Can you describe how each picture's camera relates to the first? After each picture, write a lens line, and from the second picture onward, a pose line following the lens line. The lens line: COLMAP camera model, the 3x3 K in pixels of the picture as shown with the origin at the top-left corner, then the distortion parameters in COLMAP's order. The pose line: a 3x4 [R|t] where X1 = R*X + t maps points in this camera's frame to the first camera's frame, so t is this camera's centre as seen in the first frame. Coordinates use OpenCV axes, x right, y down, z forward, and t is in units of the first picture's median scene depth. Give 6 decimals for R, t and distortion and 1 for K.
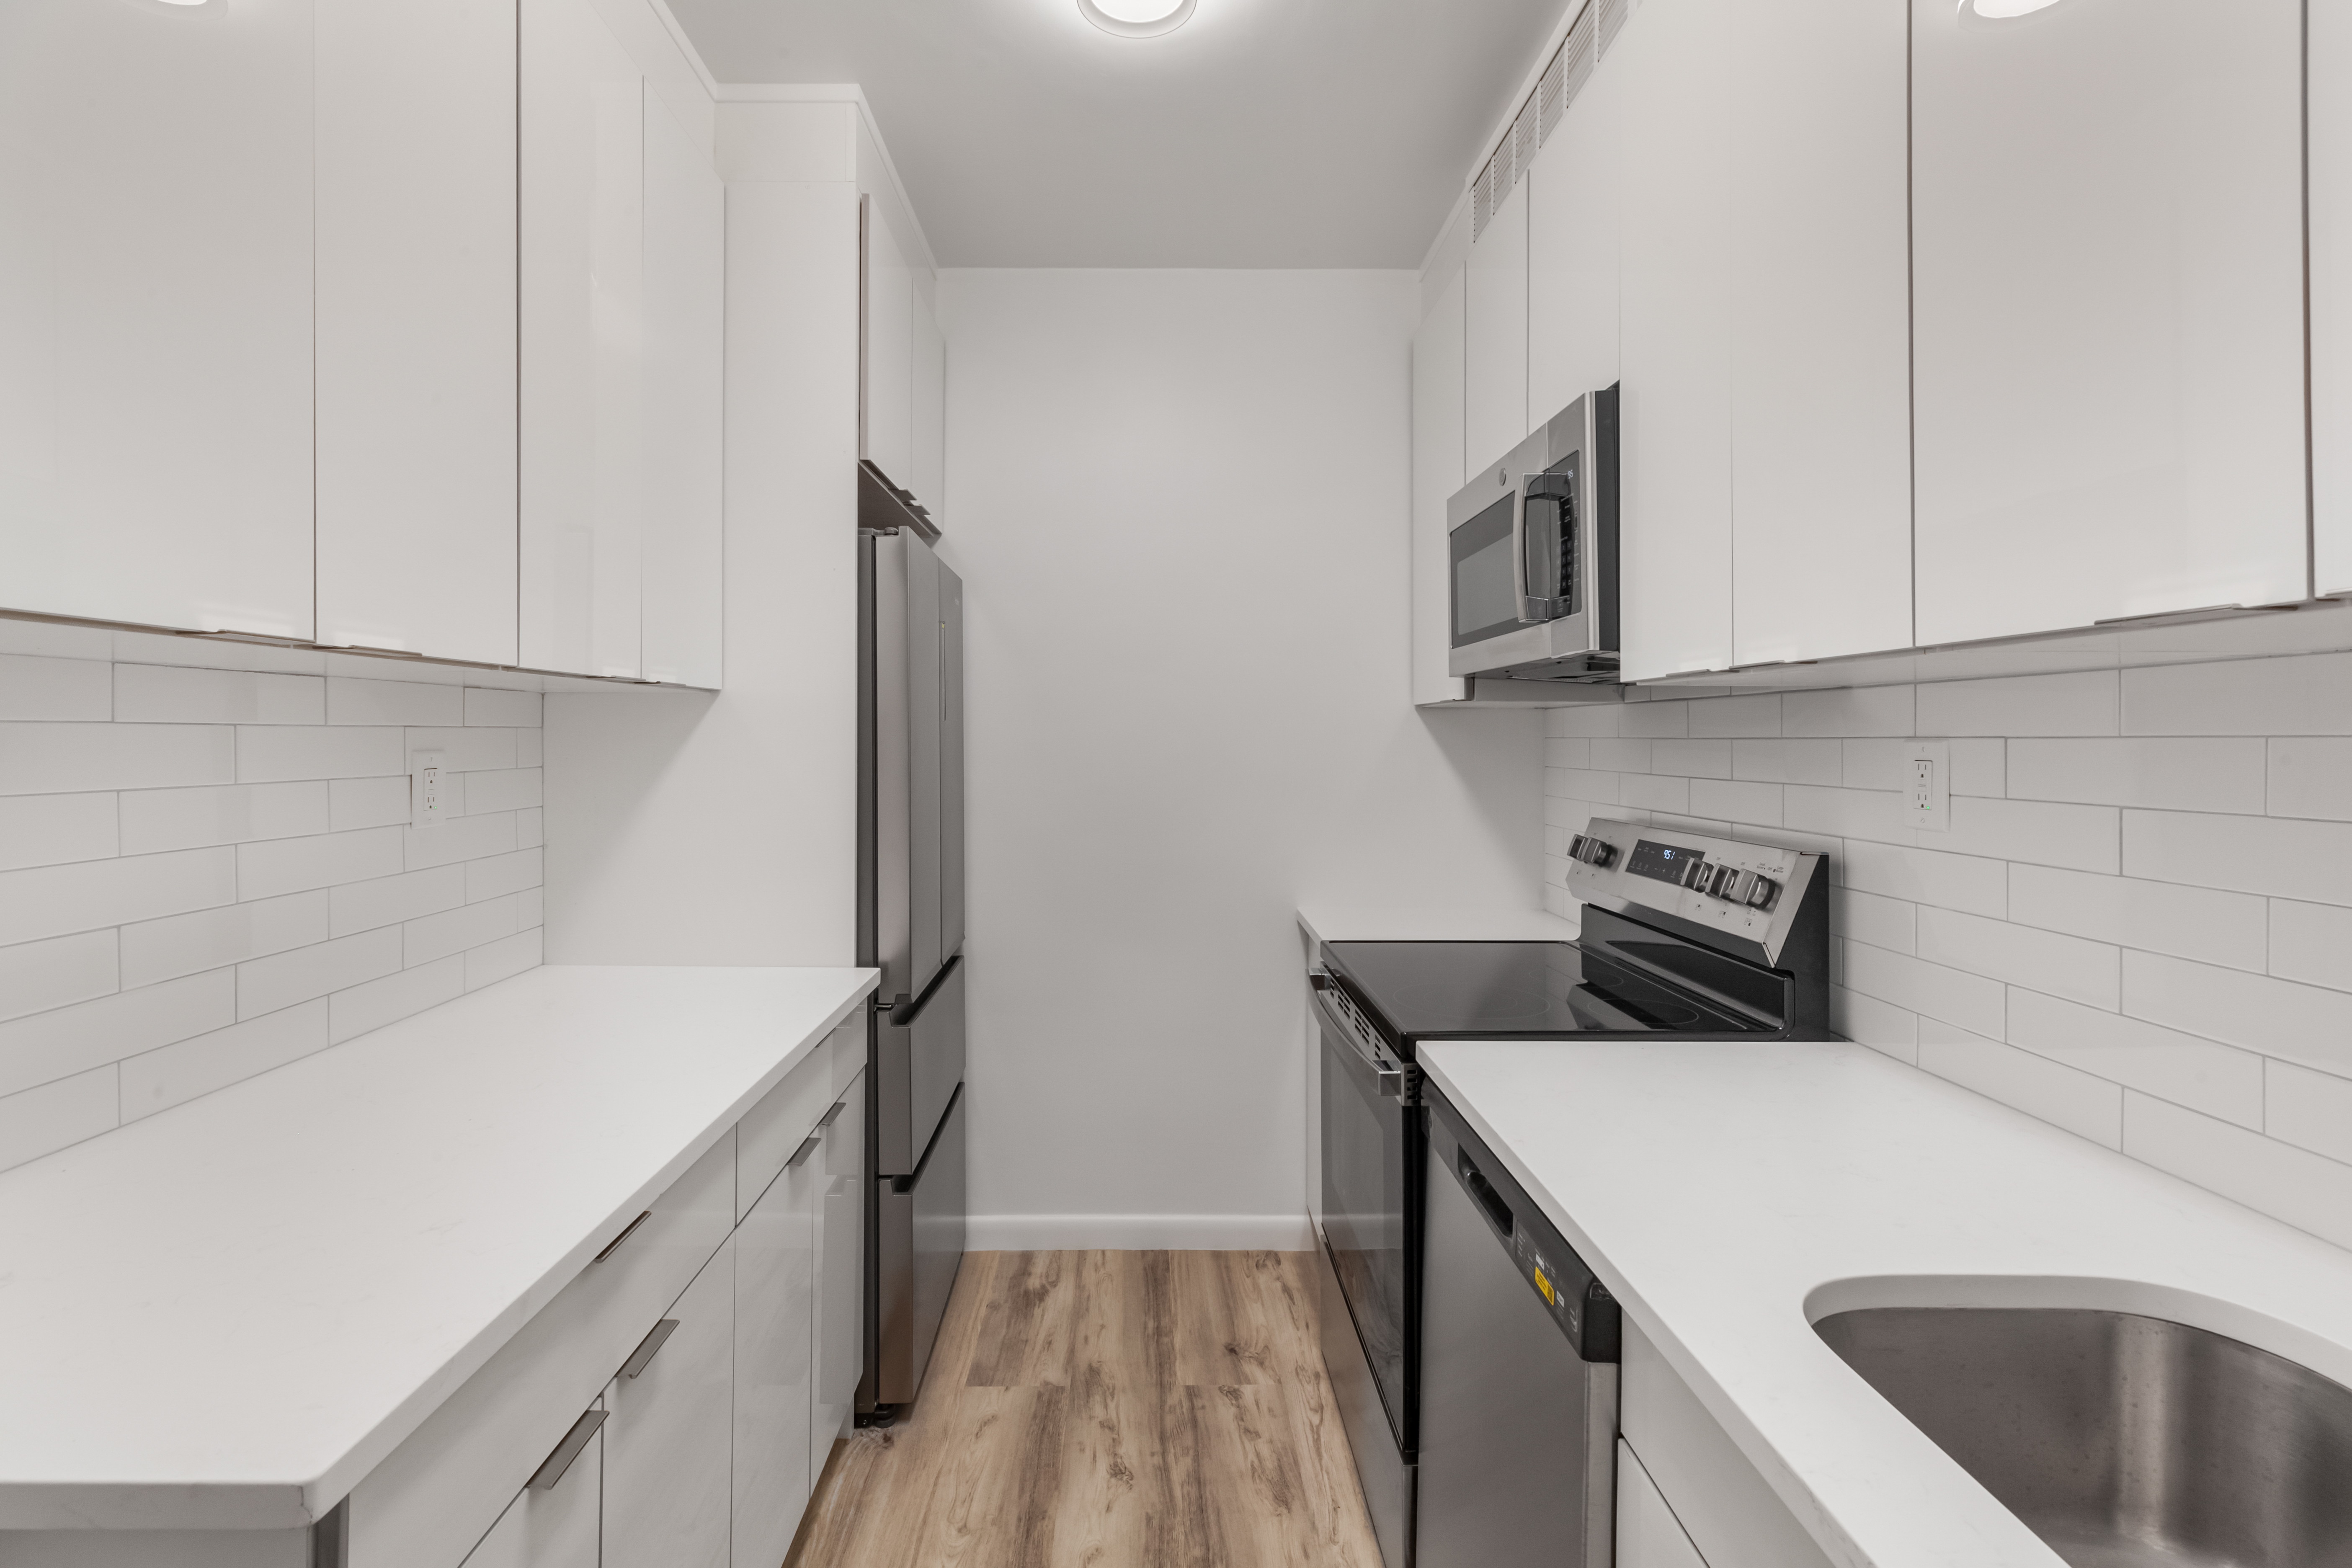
lens RADIAL K [[1076.8, 0, 1148.2], [0, 1076.8, 736.1], [0, 0, 1]] dist [-0.002860, -0.000286]
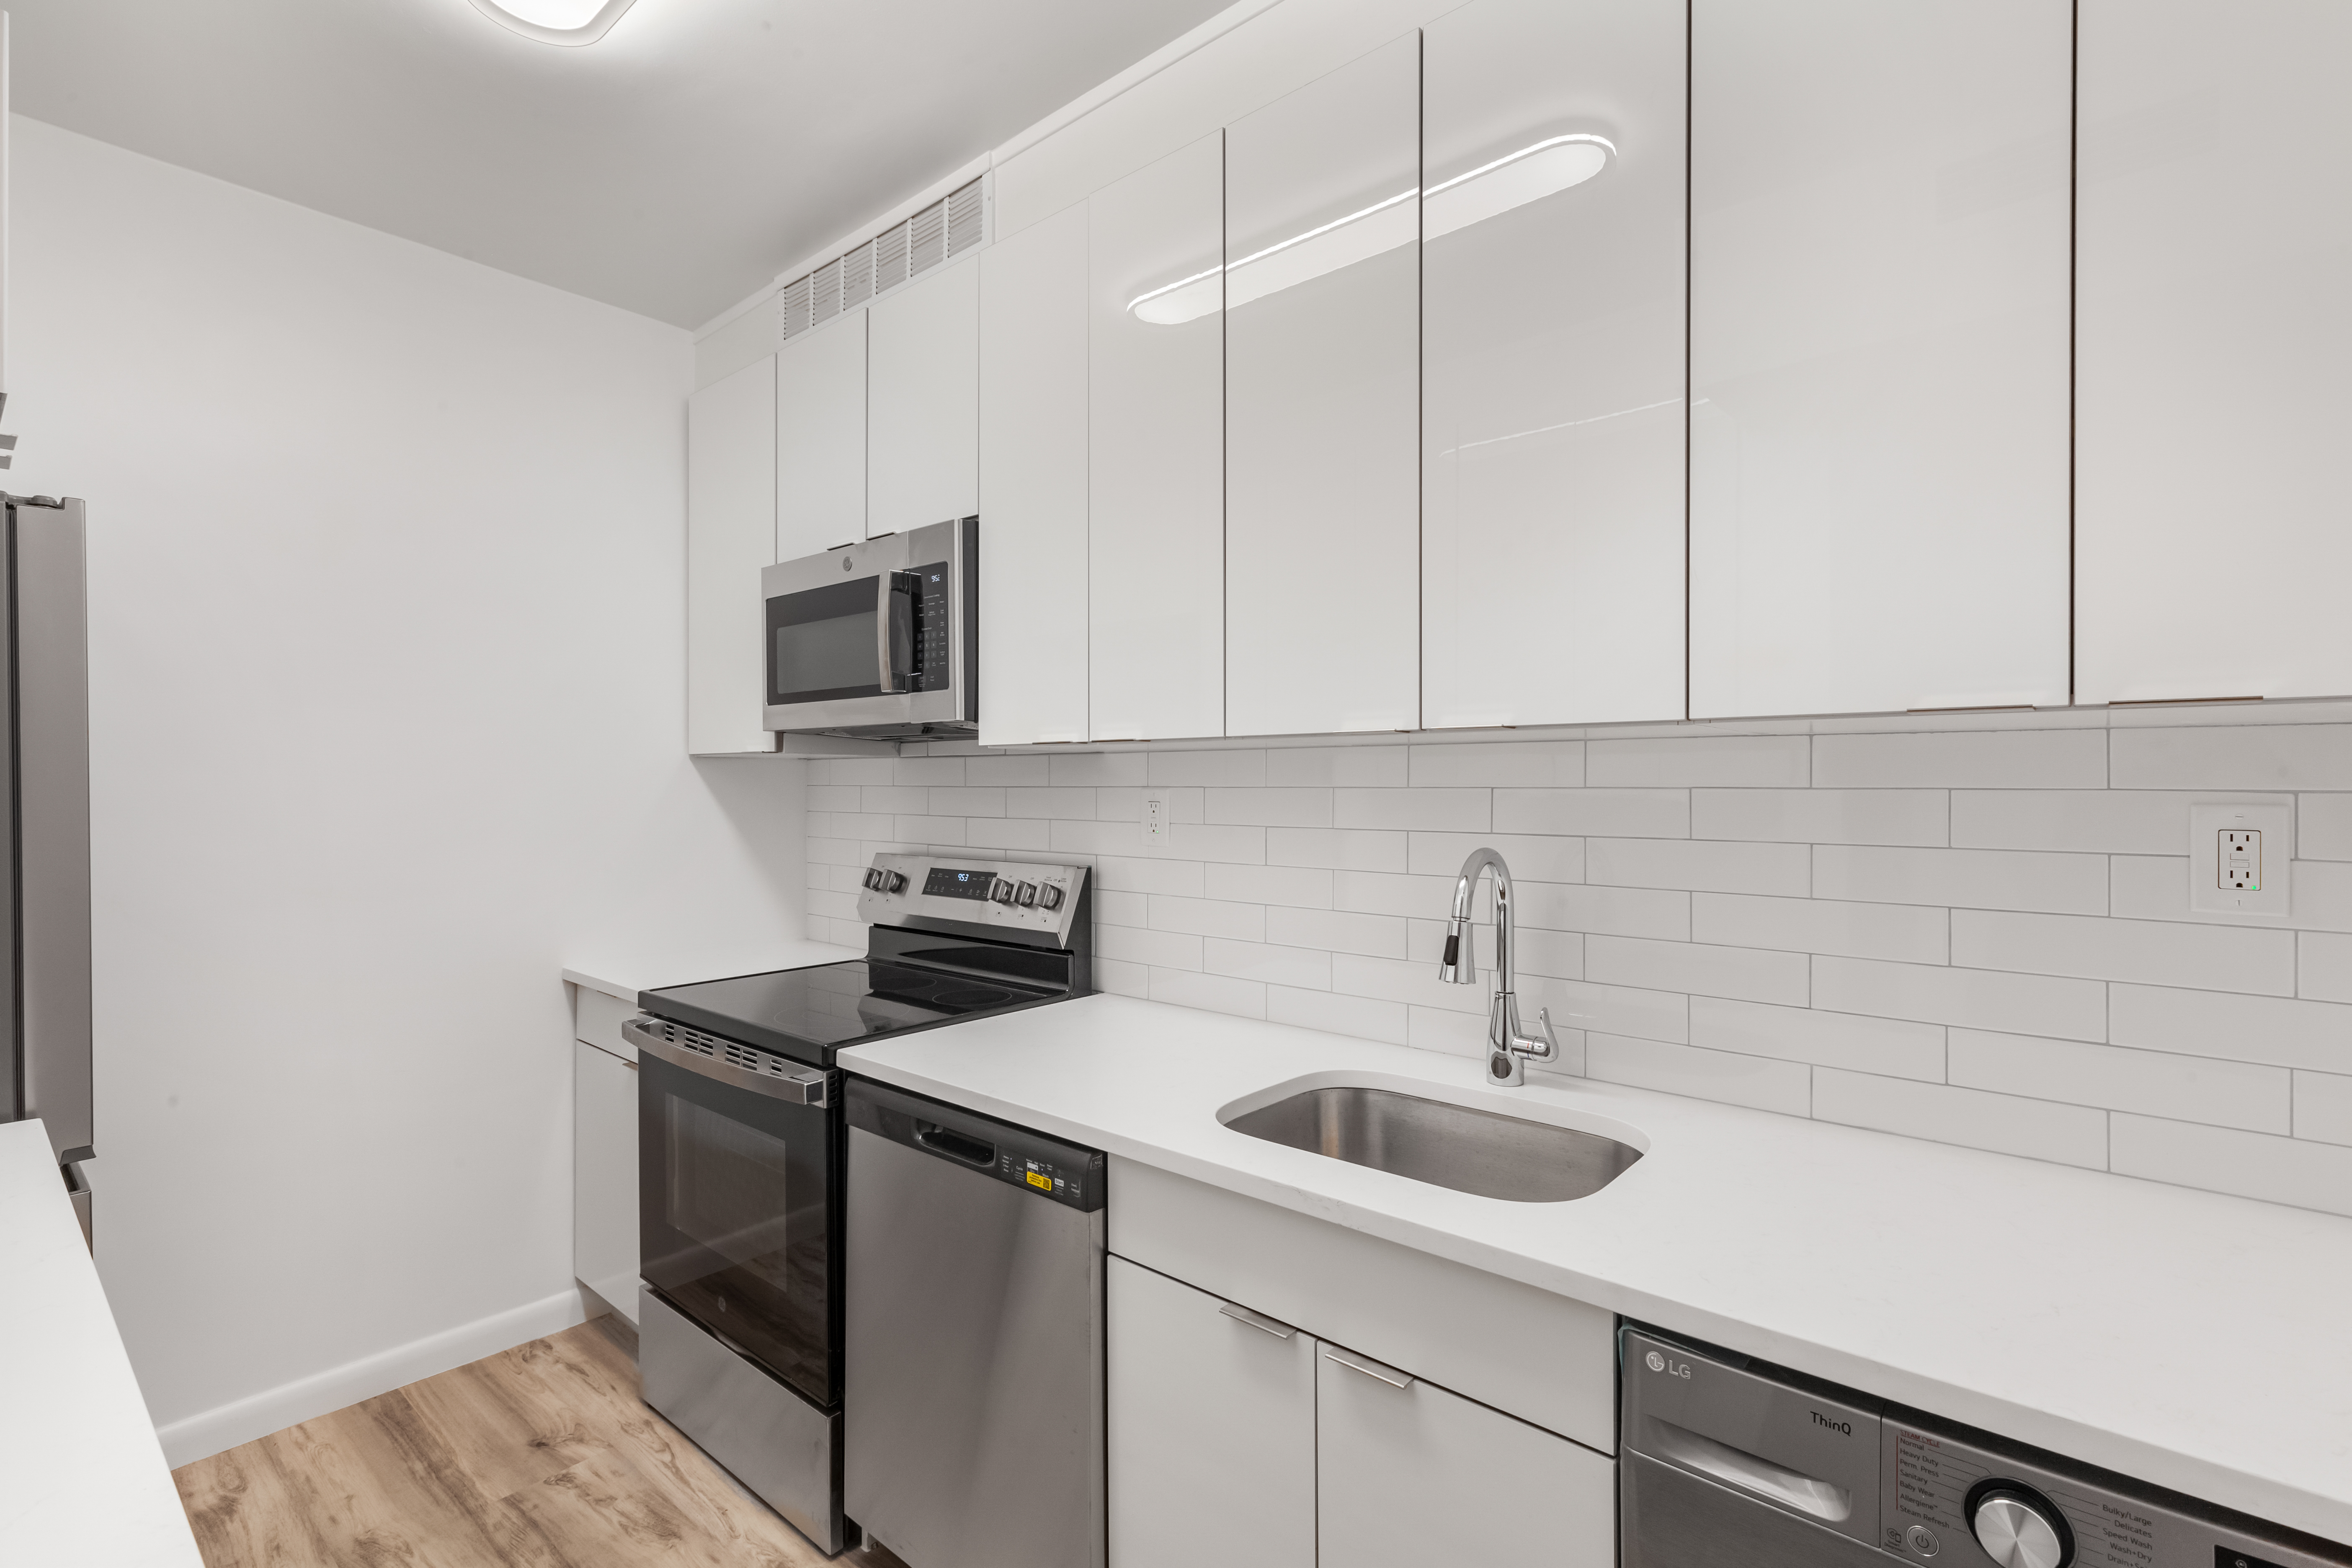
lens RADIAL K [[1076.8, 0, 1172.7], [0, 1076.8, 785.4], [0, 0, 1]] dist [-0.002860, -0.000286]
pose [[0.650393, -0.006793, 0.759567, -0.298846], [0.000871, 0.999966, 0.008197, -0.009255], [-0.759597, -0.004670, 0.650377, -0.023760]]
